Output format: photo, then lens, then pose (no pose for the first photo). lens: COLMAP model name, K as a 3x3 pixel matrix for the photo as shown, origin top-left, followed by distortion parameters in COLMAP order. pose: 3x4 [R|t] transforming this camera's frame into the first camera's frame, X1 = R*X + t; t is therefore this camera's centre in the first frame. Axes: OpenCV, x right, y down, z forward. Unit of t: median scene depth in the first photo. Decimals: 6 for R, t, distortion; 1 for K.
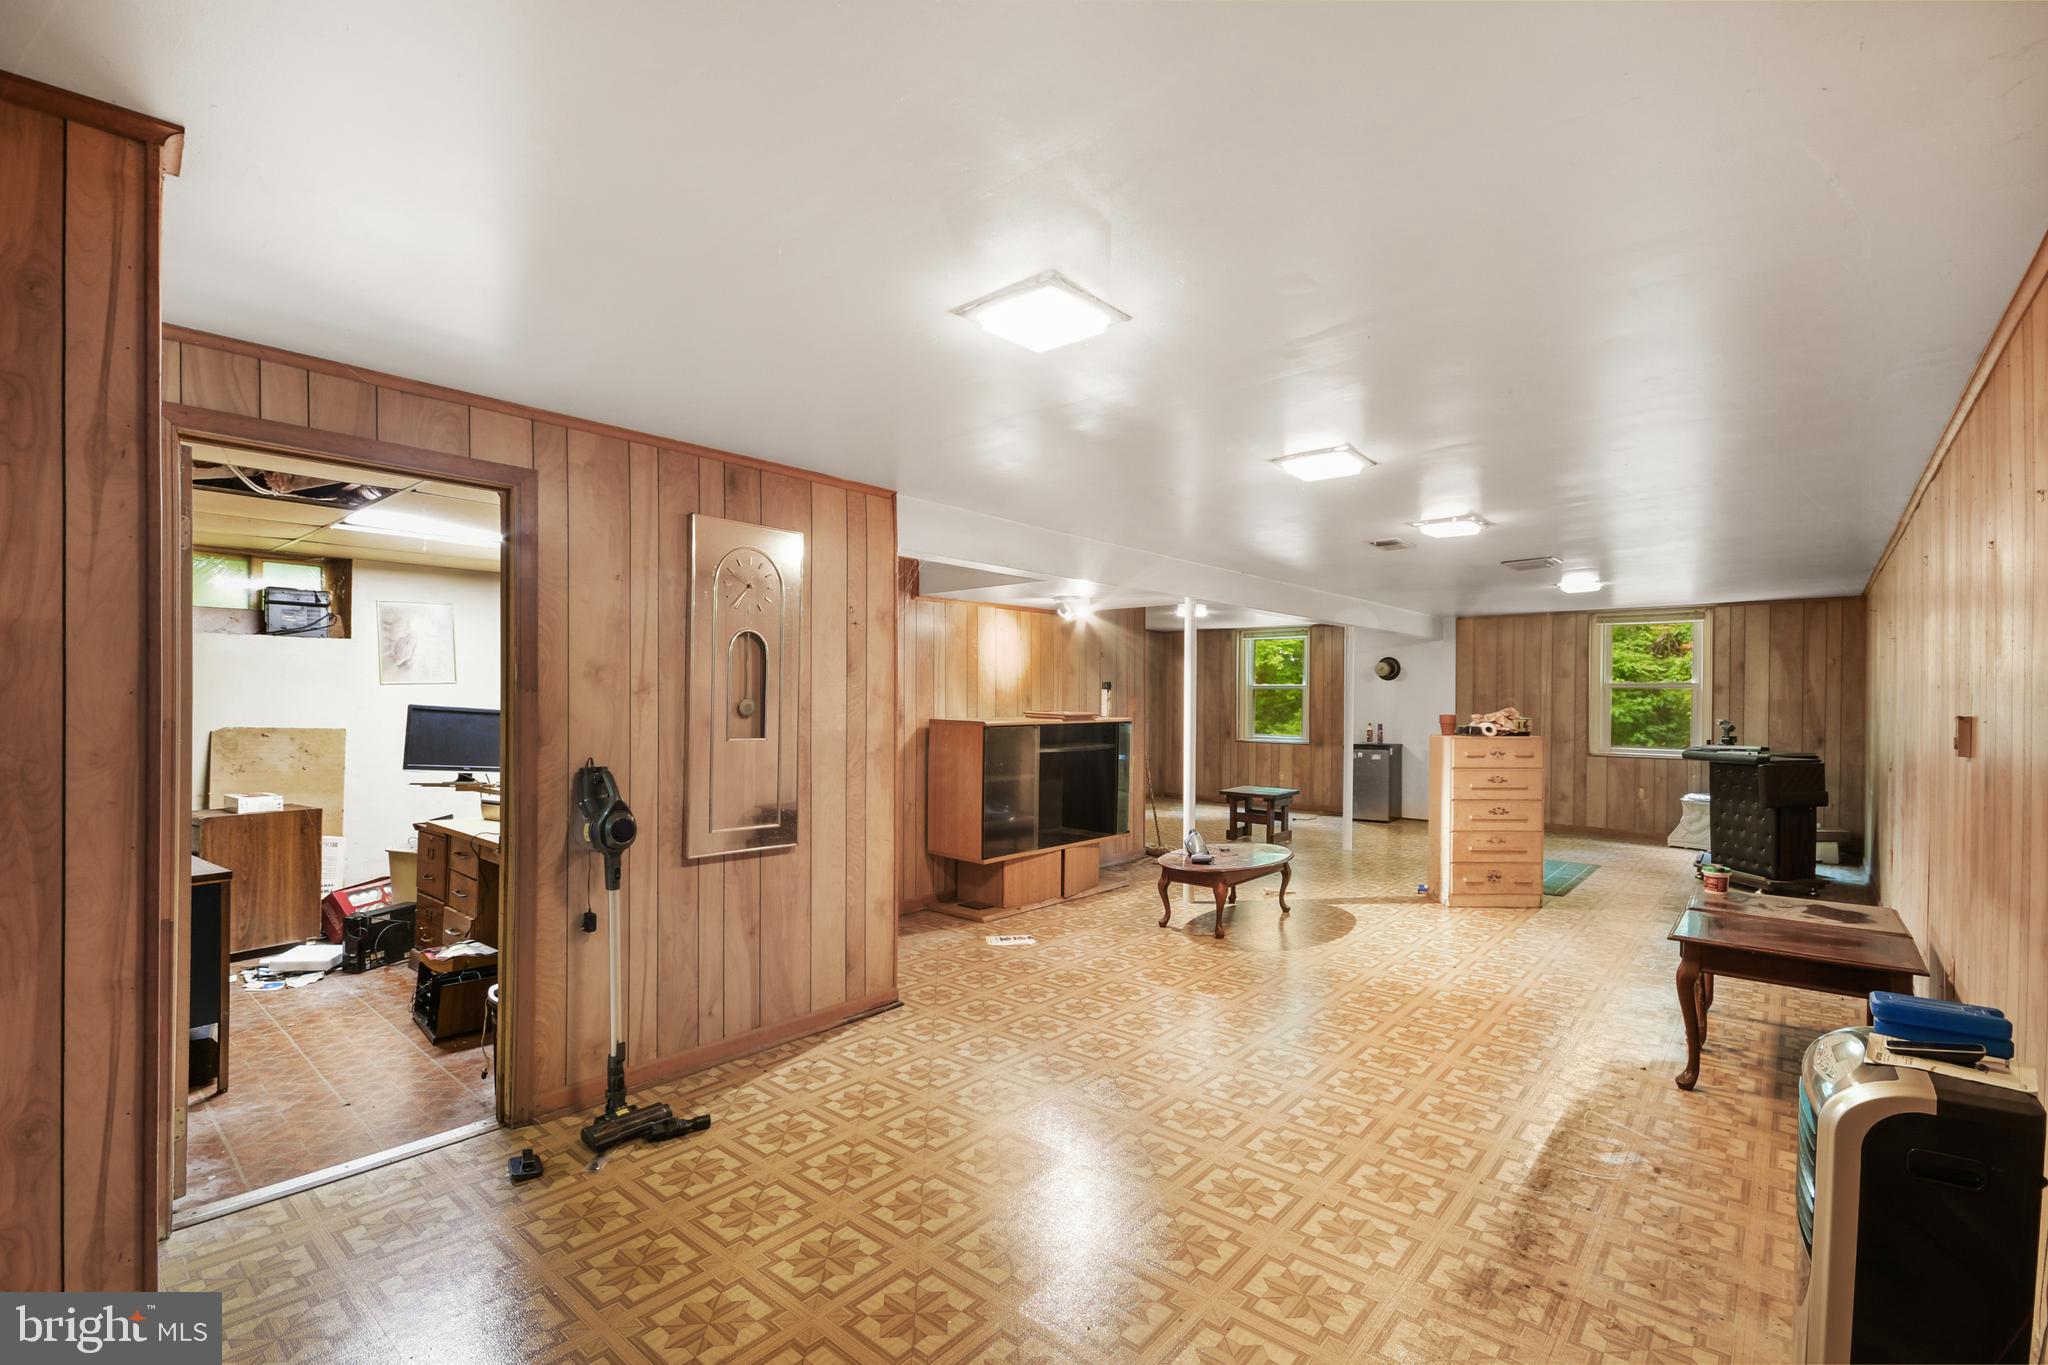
lens RADIAL K [[916.7, 0, 1016.1], [0, 916.7, 705.6], [0, 0, 1]] dist [0.010522, 0.000002]
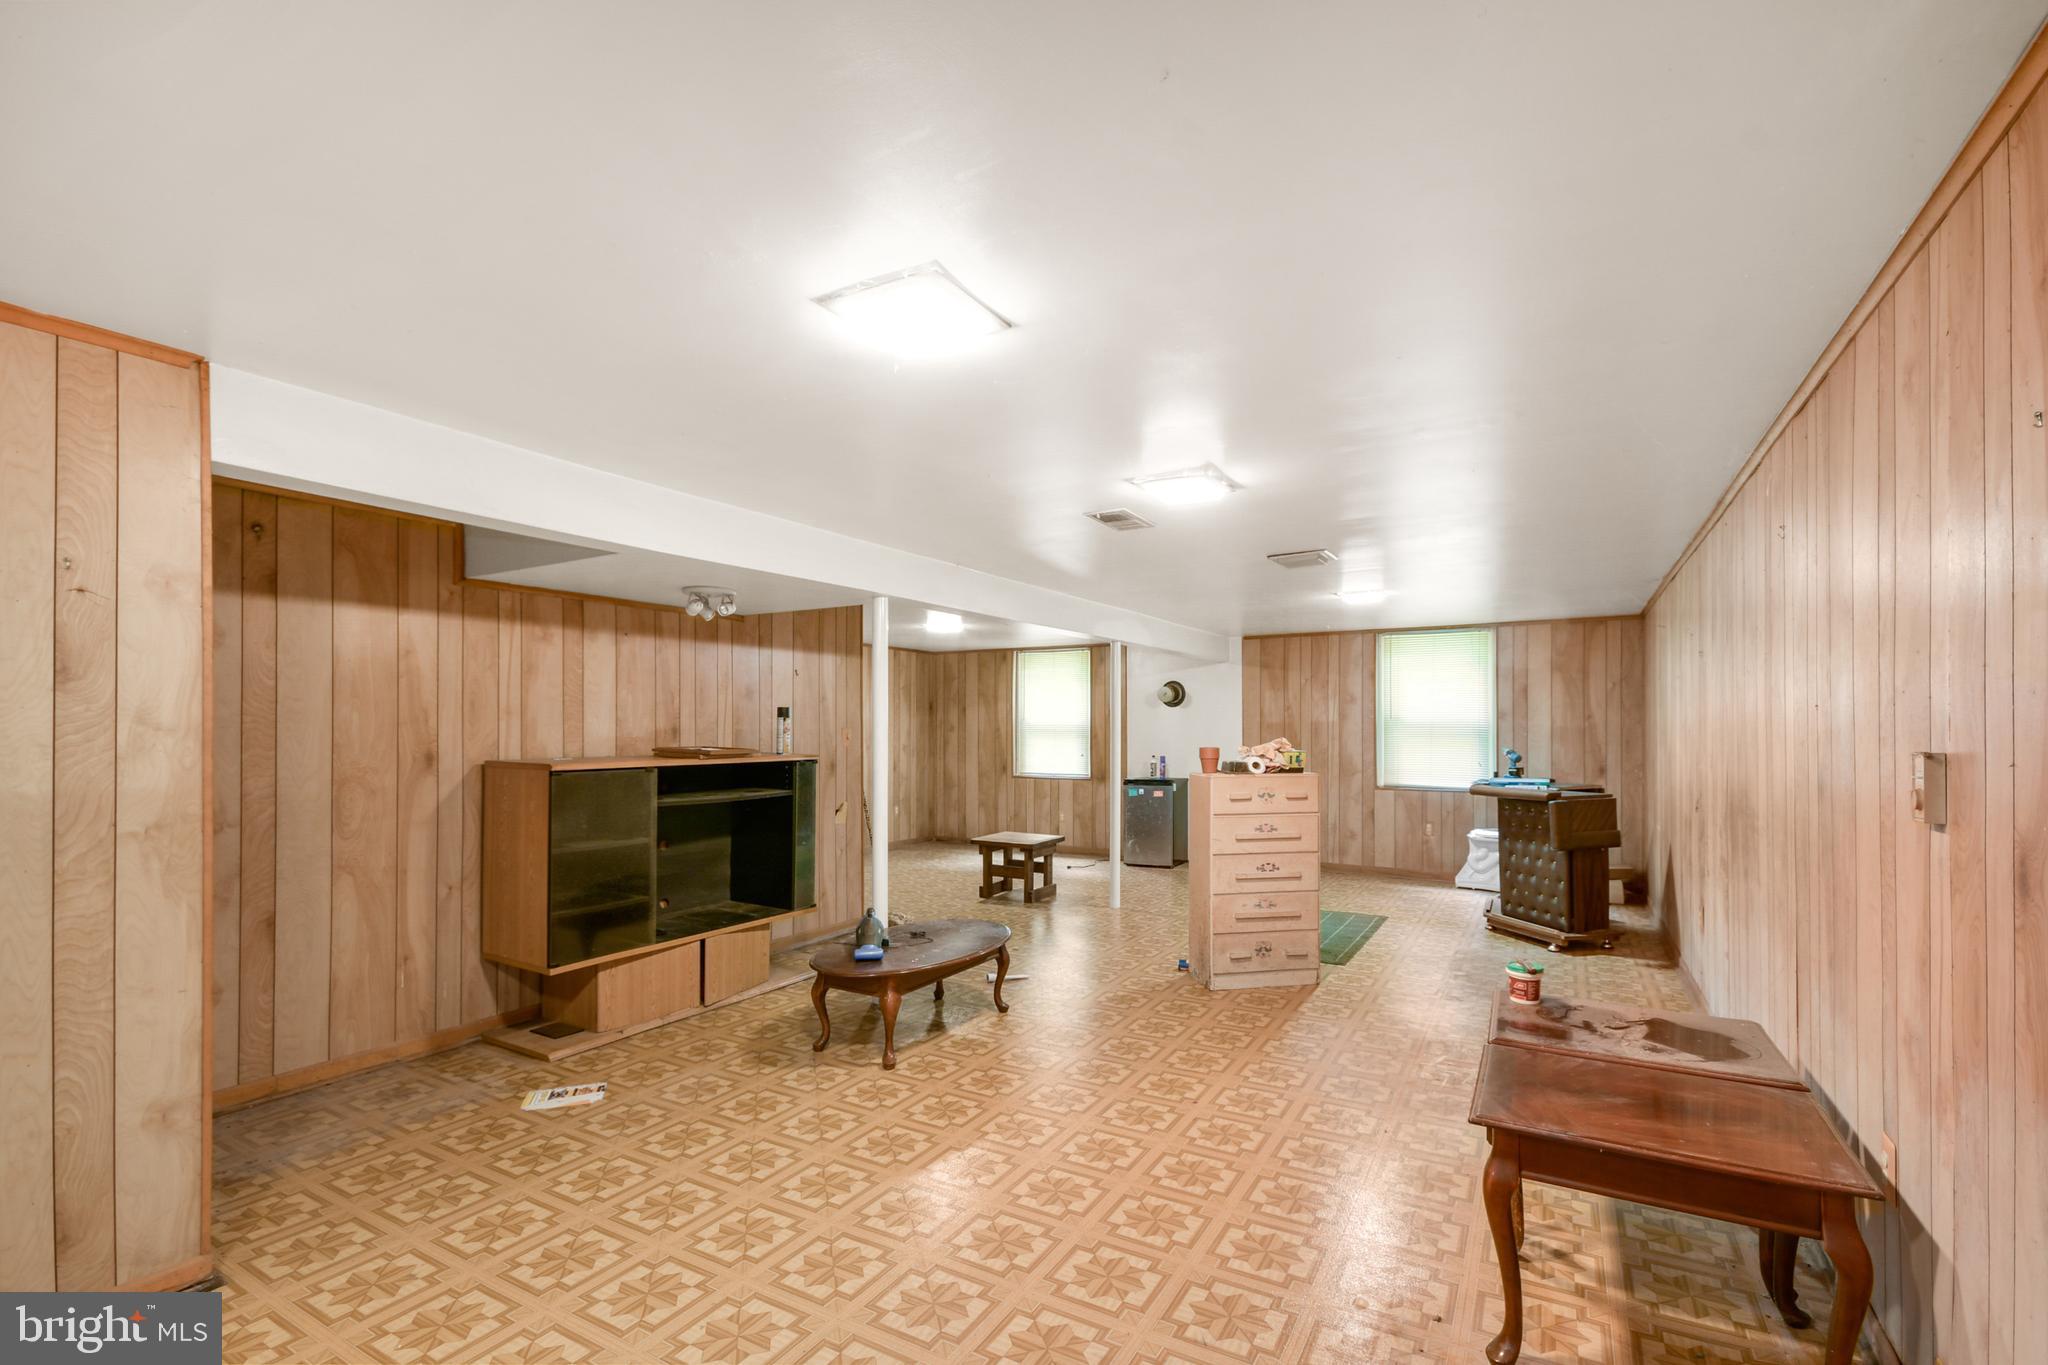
lens RADIAL K [[917.2, 0, 1015.0], [0, 917.2, 726.1], [0, 0, 1]] dist [-0.011970, 0.040233]
pose [[0.985159, -0.004795, 0.171577, 0.156104], [0.006743, 0.999919, -0.010770, -0.000580], [-0.171512, 0.011767, 0.985112, 0.228133]]
